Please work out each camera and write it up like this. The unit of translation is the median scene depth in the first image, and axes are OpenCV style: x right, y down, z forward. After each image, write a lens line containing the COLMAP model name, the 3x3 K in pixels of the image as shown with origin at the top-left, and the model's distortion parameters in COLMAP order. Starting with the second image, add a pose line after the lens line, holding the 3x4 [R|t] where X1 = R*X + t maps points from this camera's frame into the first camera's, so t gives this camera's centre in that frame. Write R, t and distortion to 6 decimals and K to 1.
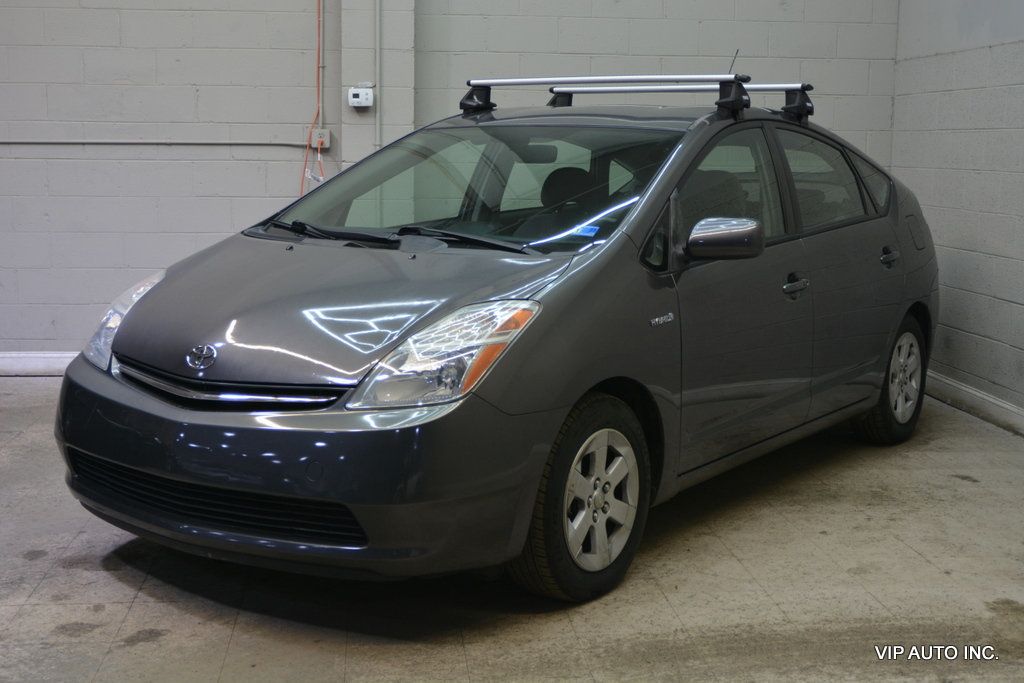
lens RADIAL K [[1404.6, 0, 523.9], [0, 1404.6, 338.5], [0, 0, 1]] dist [0.024769, -0.046227]
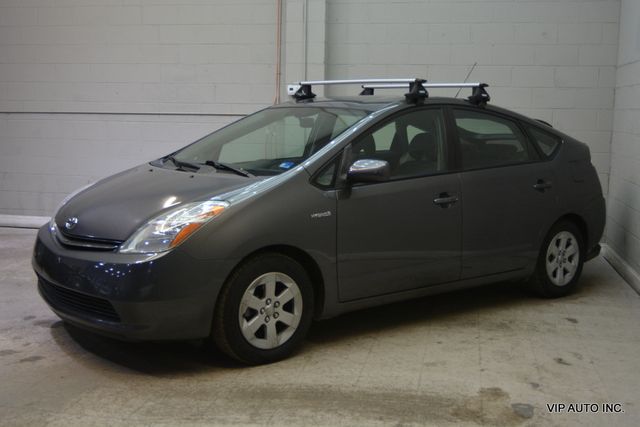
lens RADIAL K [[820.1, 0, 320.0], [0, 820.1, 213.5], [0, 0, 1]] dist [-0.002193, 0.023471]
pose [[0.955657, 0.041519, -0.291540, 0.338917], [-0.045835, 0.998917, -0.007987, -0.005626], [0.290893, 0.020995, 0.956525, -0.011410]]
